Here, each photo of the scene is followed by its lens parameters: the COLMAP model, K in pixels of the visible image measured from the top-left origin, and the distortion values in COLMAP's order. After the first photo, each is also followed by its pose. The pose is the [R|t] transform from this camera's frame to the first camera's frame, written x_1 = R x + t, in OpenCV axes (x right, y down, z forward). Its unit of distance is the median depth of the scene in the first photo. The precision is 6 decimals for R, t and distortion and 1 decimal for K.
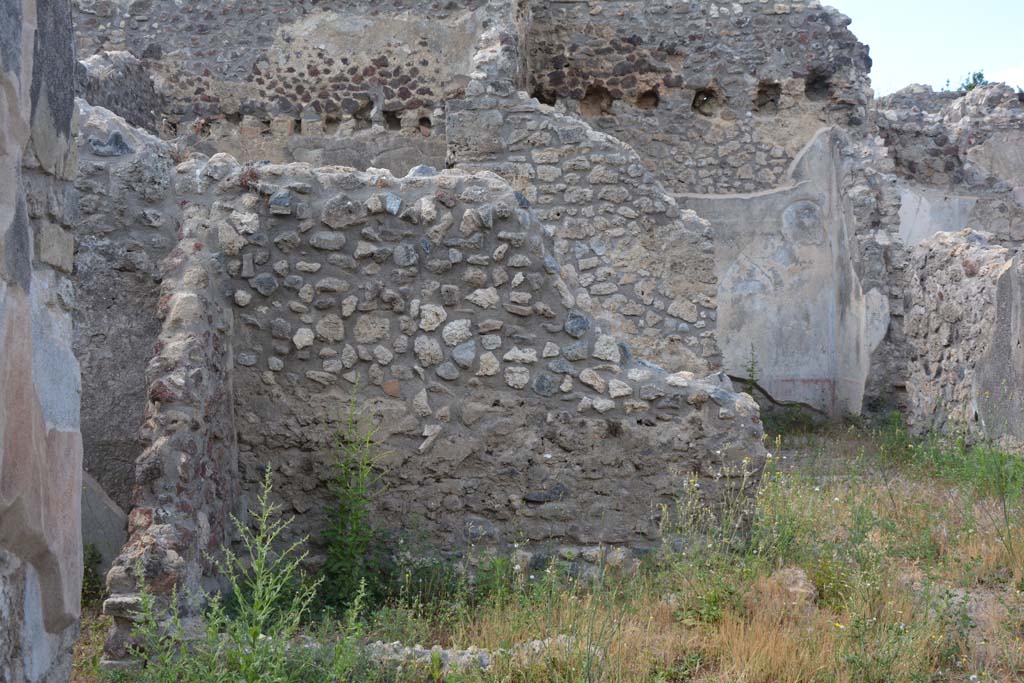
lens RADIAL K [[1265.8, 0, 513.1], [0, 1265.8, 340.8], [0, 0, 1]] dist [0.053650, 0.000000]
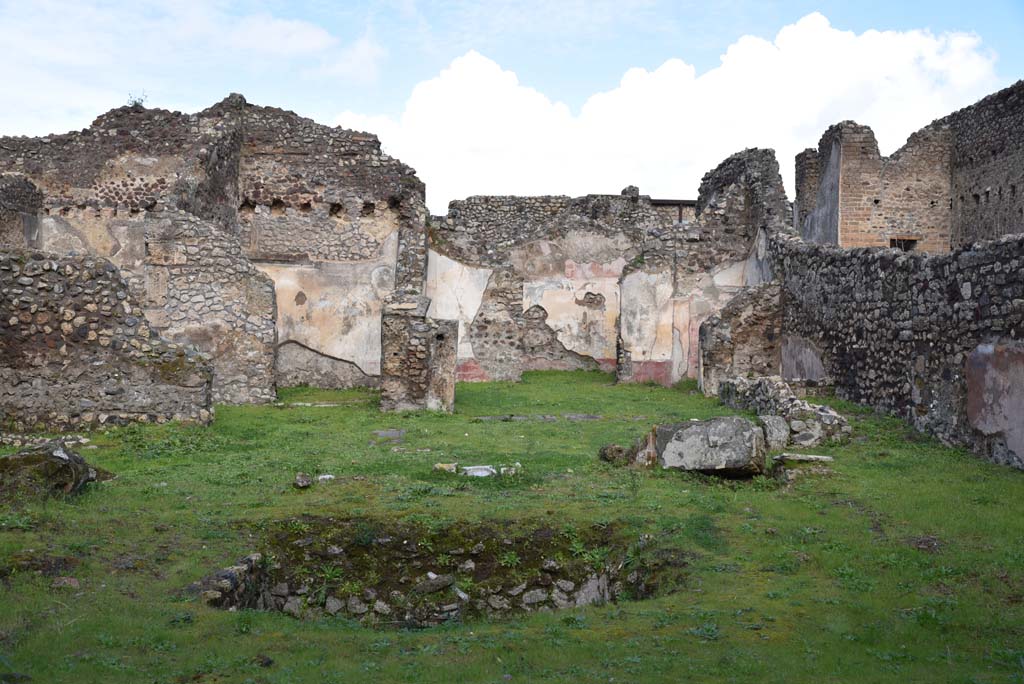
lens RADIAL K [[1031.9, 0, 510.9], [0, 1031.9, 341.7], [0, 0, 1]] dist [-0.002643, 0.000000]
pose [[0.998852, 0.044534, 0.017630, 0.391439], [-0.044317, 0.998939, -0.012491, 0.010310], [-0.018167, 0.011695, 0.999767, -0.511722]]
